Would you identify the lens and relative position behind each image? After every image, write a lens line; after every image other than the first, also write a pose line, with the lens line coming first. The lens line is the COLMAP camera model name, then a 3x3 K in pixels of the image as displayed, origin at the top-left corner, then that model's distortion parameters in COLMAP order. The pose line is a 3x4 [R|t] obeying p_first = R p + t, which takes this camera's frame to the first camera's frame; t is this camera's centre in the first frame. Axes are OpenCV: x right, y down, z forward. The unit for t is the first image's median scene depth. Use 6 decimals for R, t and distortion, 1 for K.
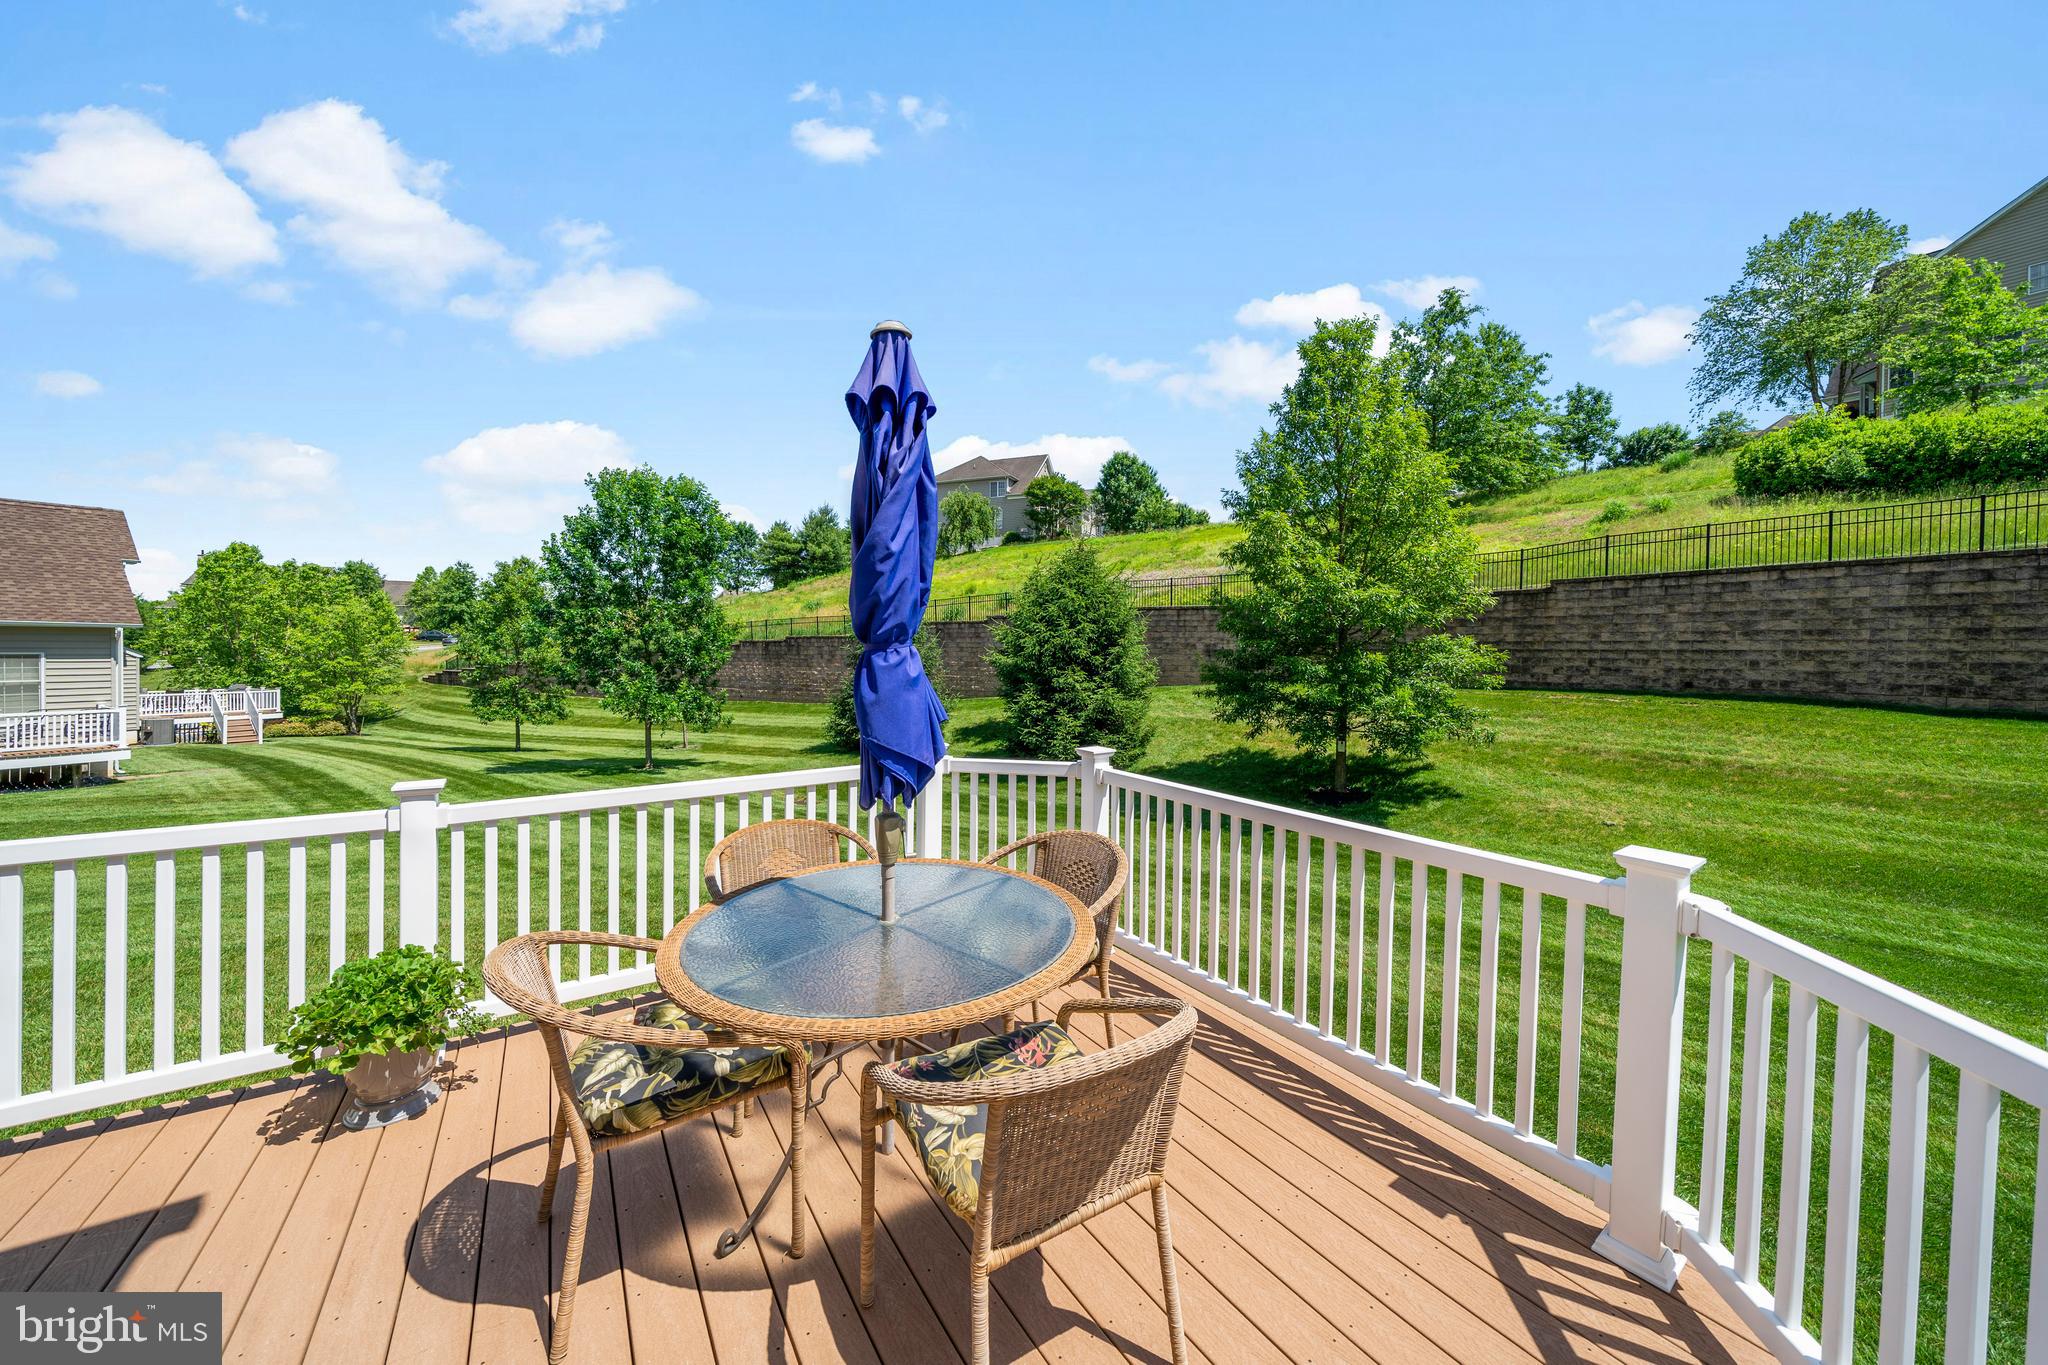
lens RADIAL K [[718.9, 0, 1013.5], [0, 718.9, 663.1], [0, 0, 1]] dist [-0.004332, -0.000207]
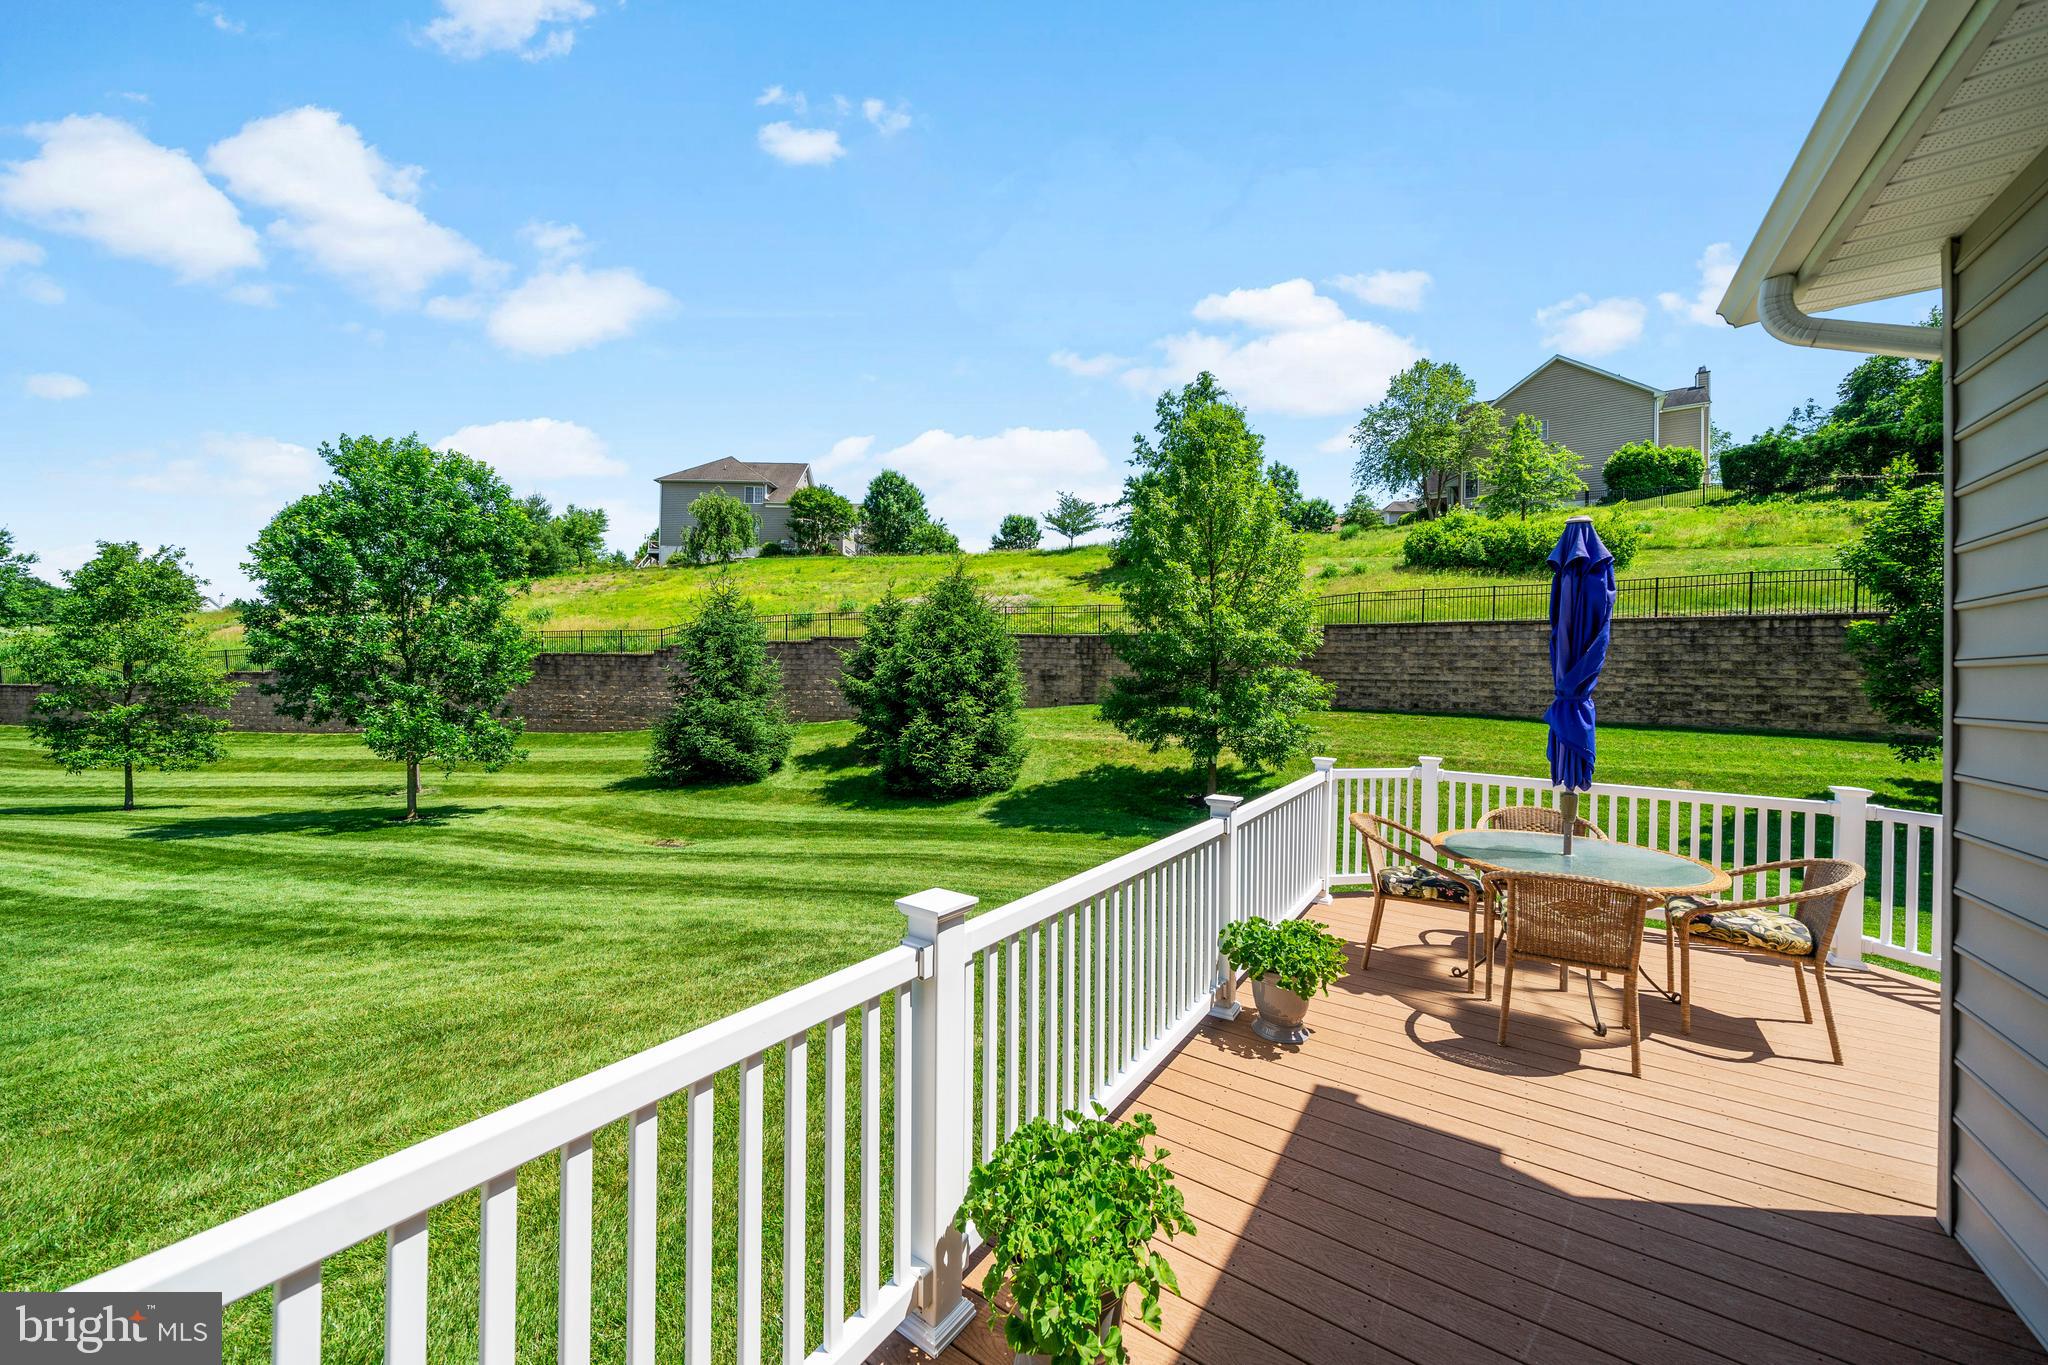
lens RADIAL K [[745.3, 0, 1017.7], [0, 745.3, 675.3], [0, 0, 1]] dist [-0.000228, -0.000056]
pose [[0.921990, 0.008316, 0.387125, -0.244725], [-0.003967, 0.999920, -0.012034, -0.005975], [-0.387194, 0.009559, 0.921949, -0.017187]]
